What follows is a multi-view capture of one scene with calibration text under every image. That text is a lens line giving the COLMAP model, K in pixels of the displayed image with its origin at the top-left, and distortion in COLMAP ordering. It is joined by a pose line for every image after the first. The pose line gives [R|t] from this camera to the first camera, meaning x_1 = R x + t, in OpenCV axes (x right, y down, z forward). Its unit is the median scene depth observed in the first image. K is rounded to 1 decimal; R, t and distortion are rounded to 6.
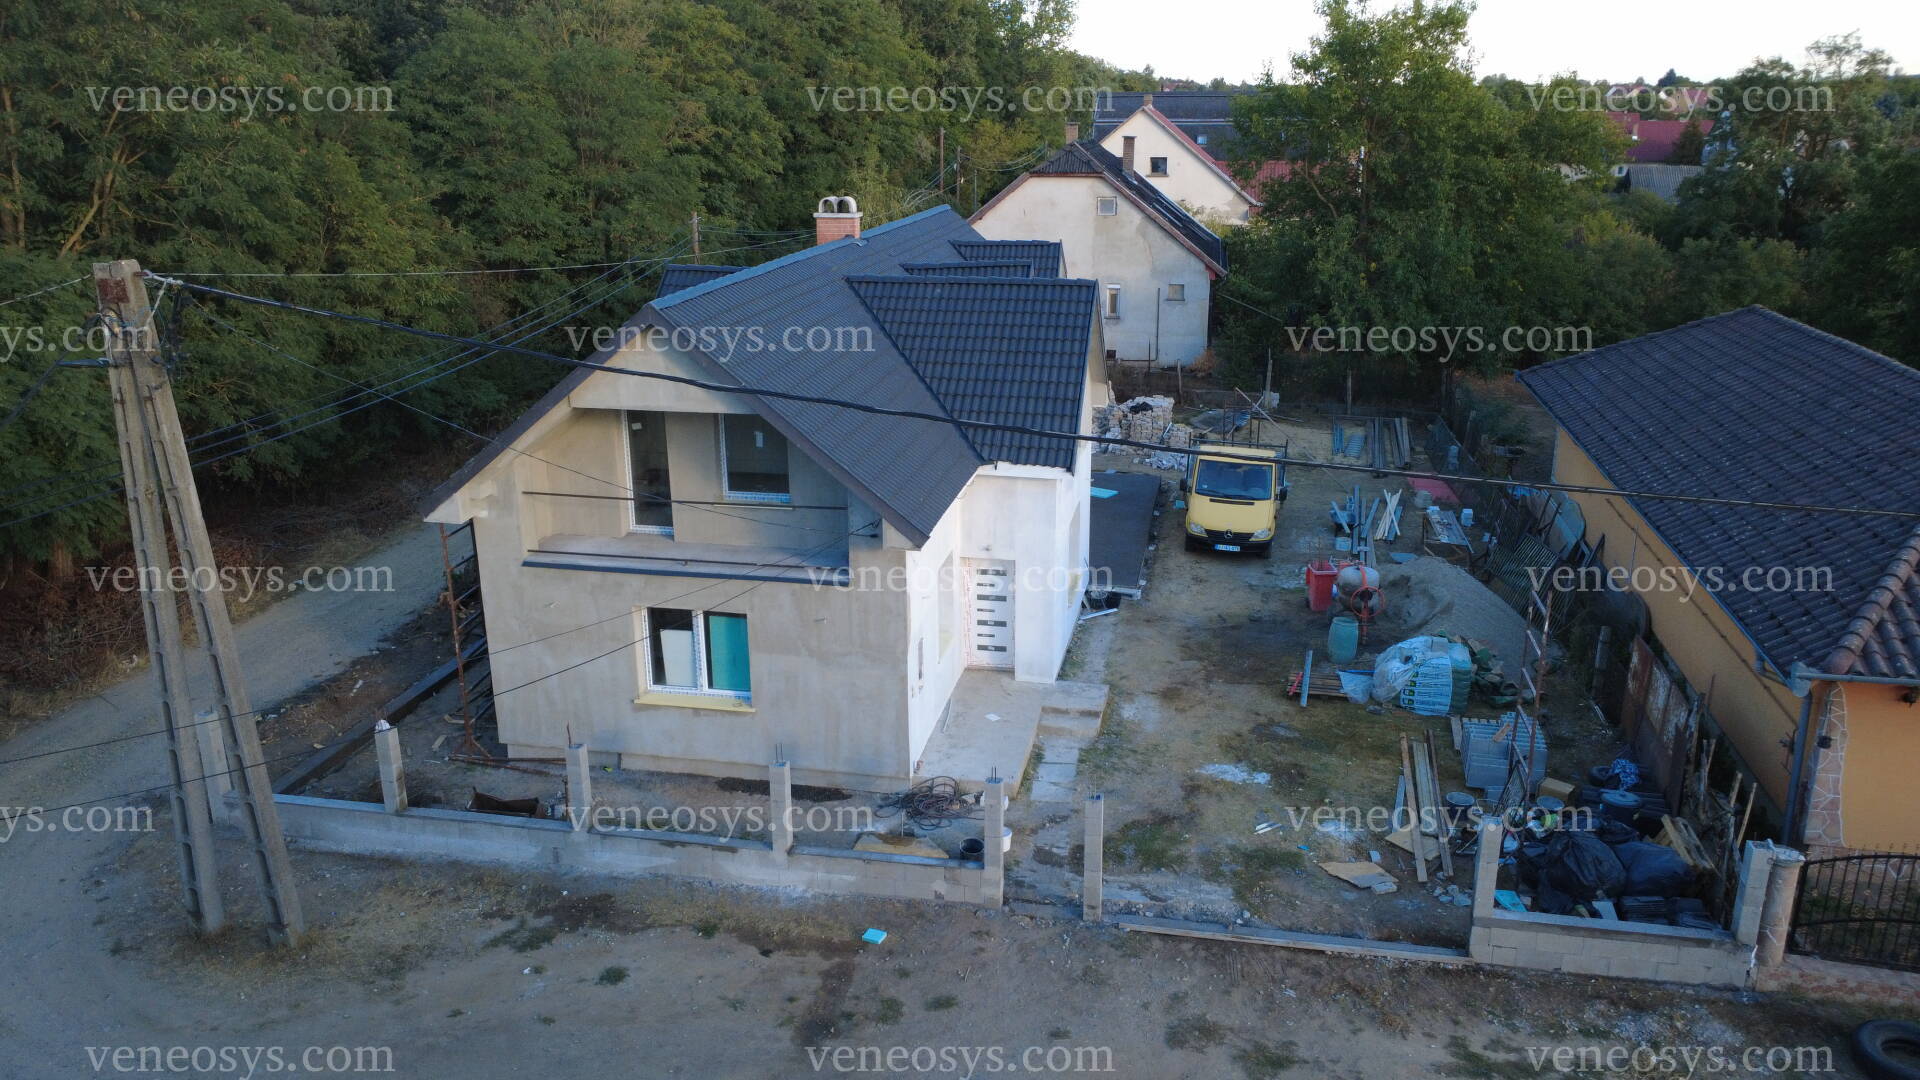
lens RADIAL K [[1391.4, 0, 965.8], [0, 1391.4, 527.1], [0, 0, 1]] dist [-0.000752, 0.005633]
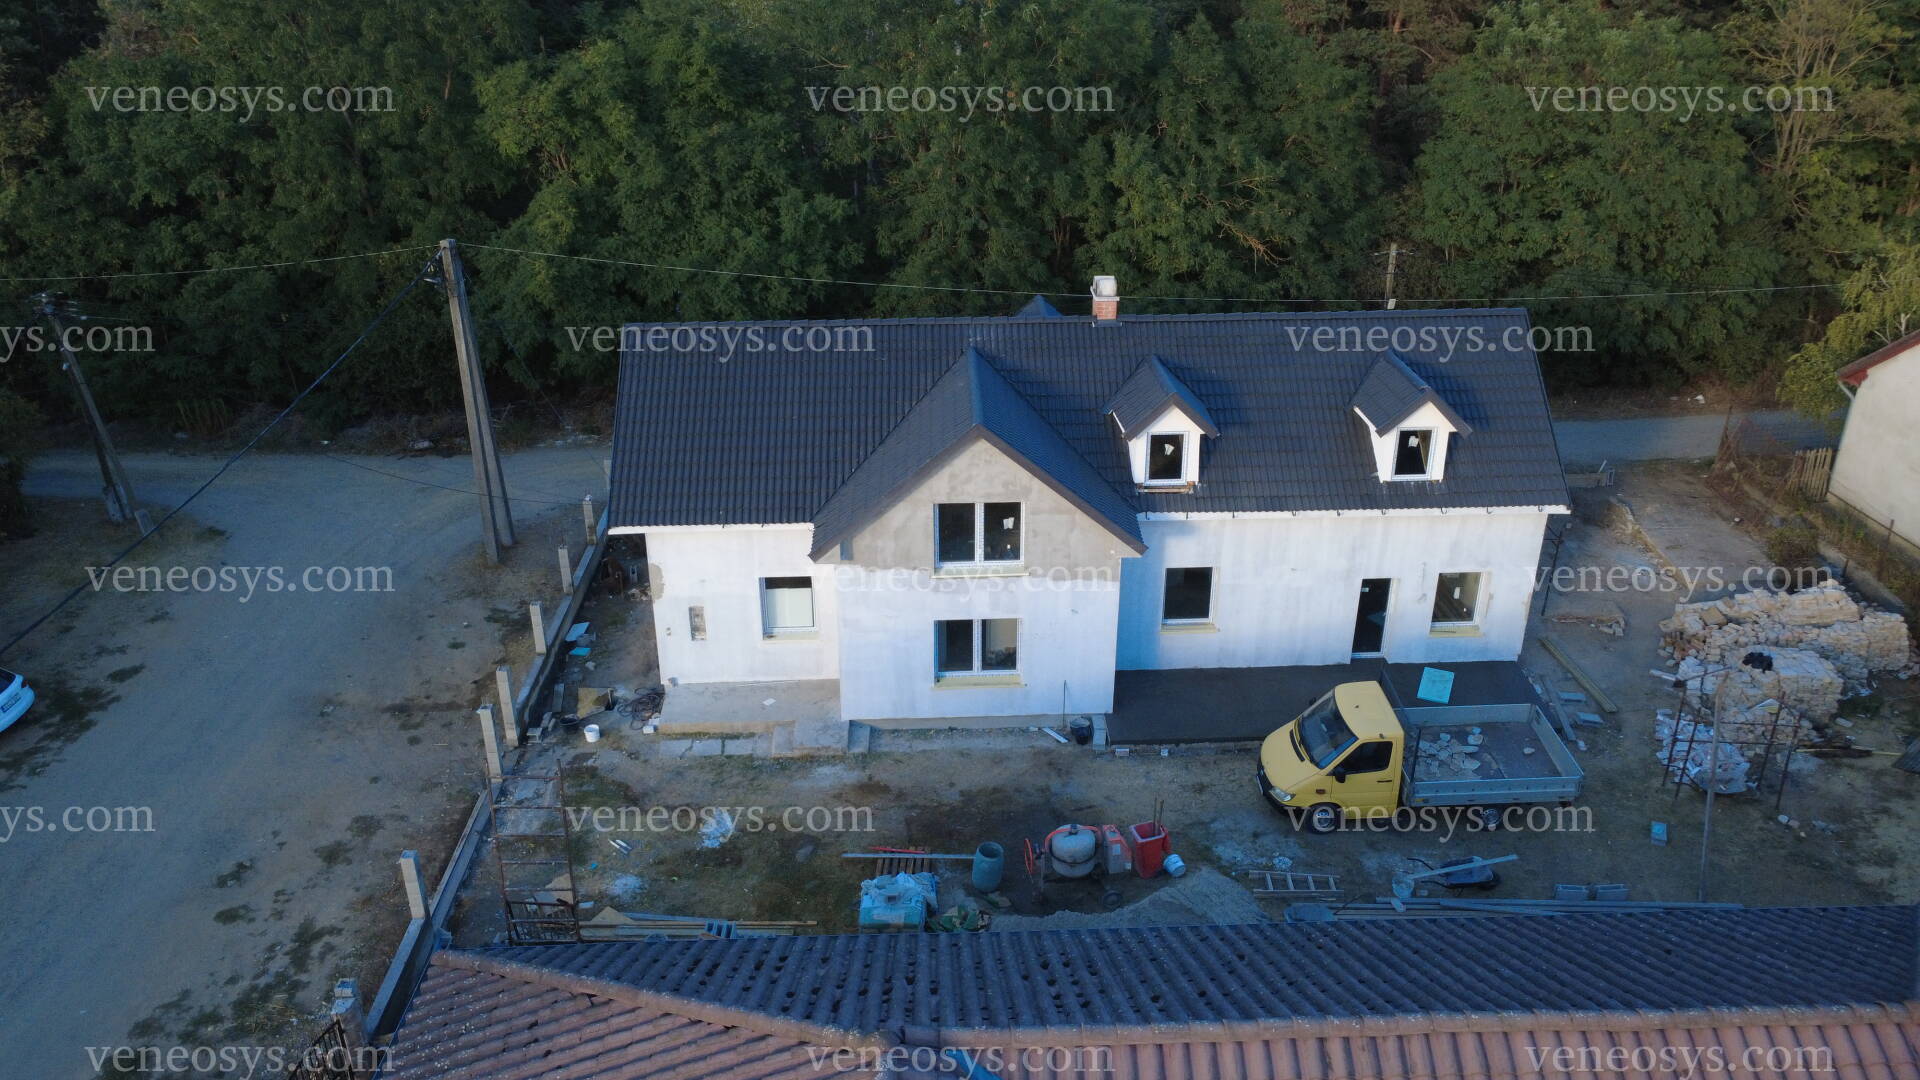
lens RADIAL K [[1391.4, 0, 967.2], [0, 1391.4, 537.5], [0, 0, 1]] dist [-0.000752, 0.005633]
pose [[0.236989, 0.419310, -0.876365, 1.055778], [-0.278787, 0.893476, 0.352106, -0.472435], [0.930652, 0.160875, 0.328642, 0.674448]]
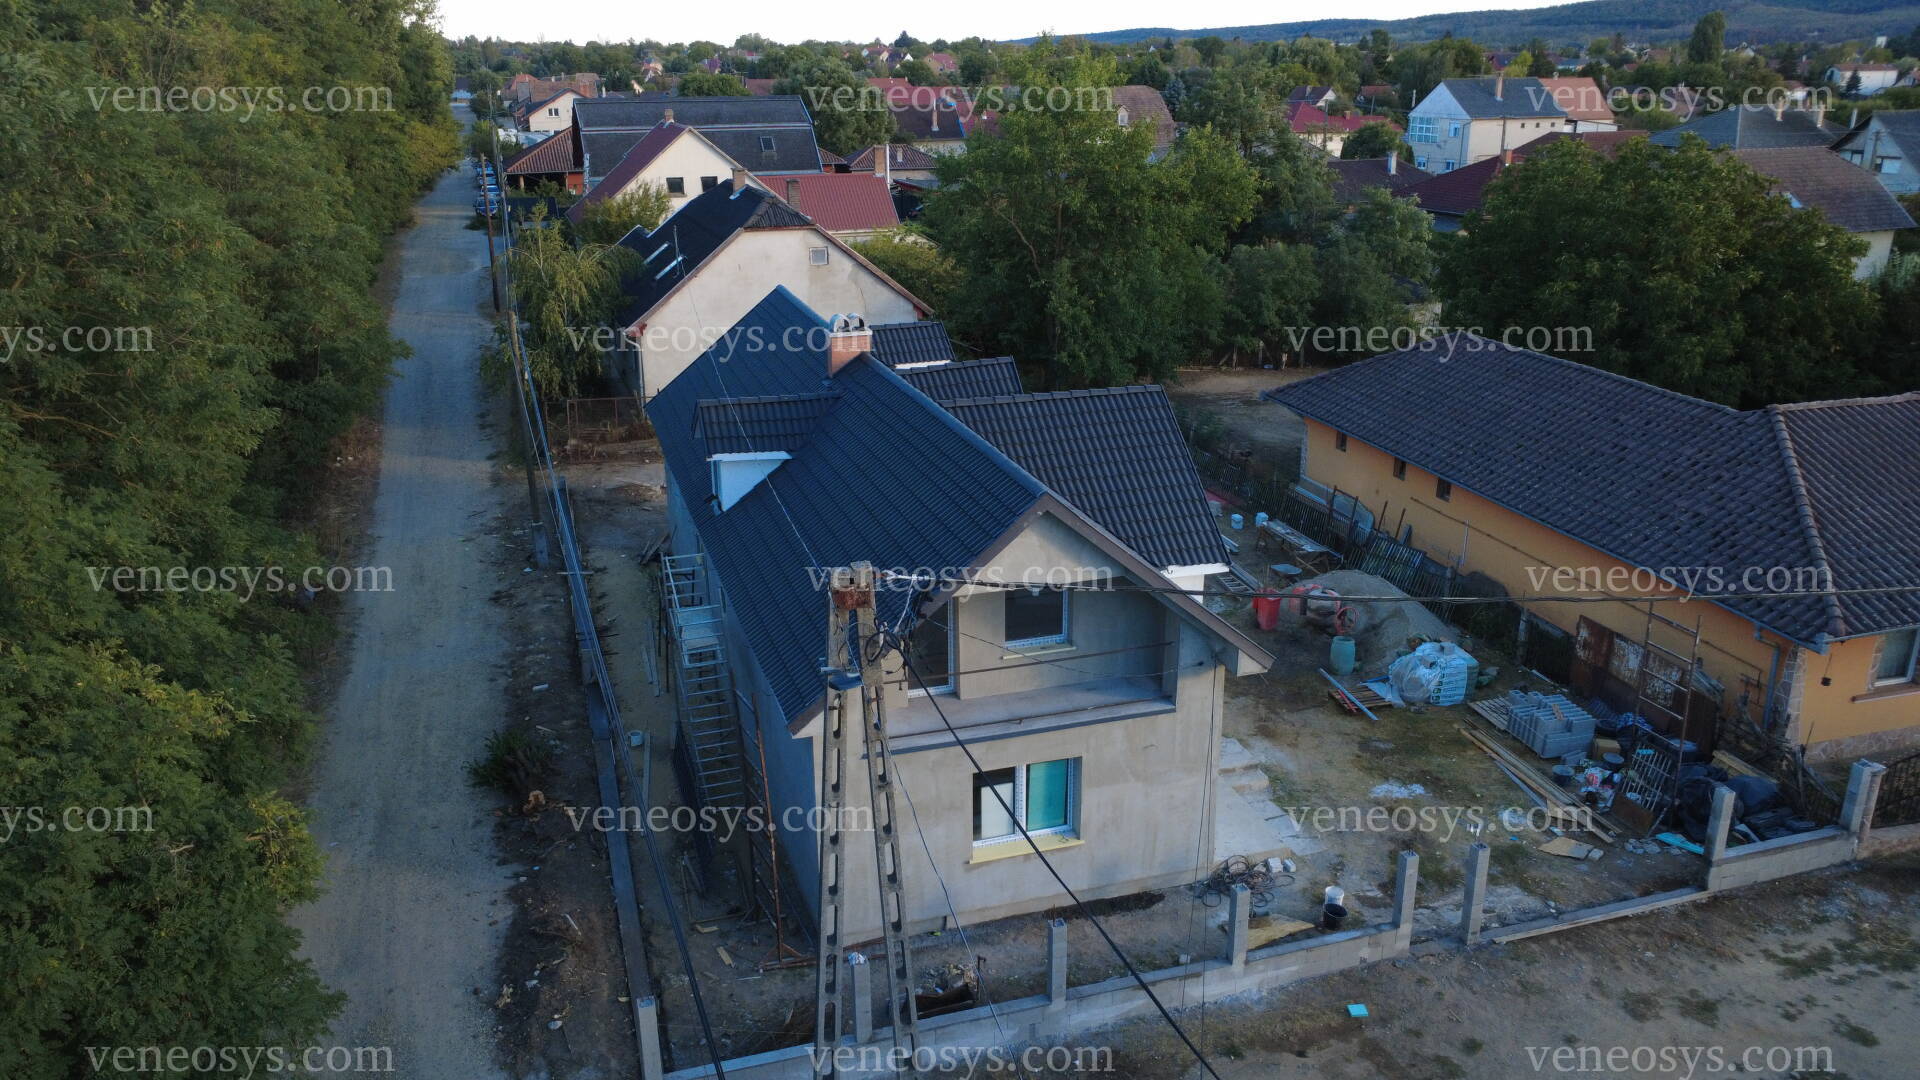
lens RADIAL K [[1391.4, 0, 964.8], [0, 1391.4, 541.5], [0, 0, 1]] dist [-0.000752, 0.005633]
pose [[0.877354, -0.157319, 0.453322, -0.577582], [0.140031, 0.987548, 0.071700, -0.156864], [-0.458956, 0.000573, 0.888459, 0.082595]]
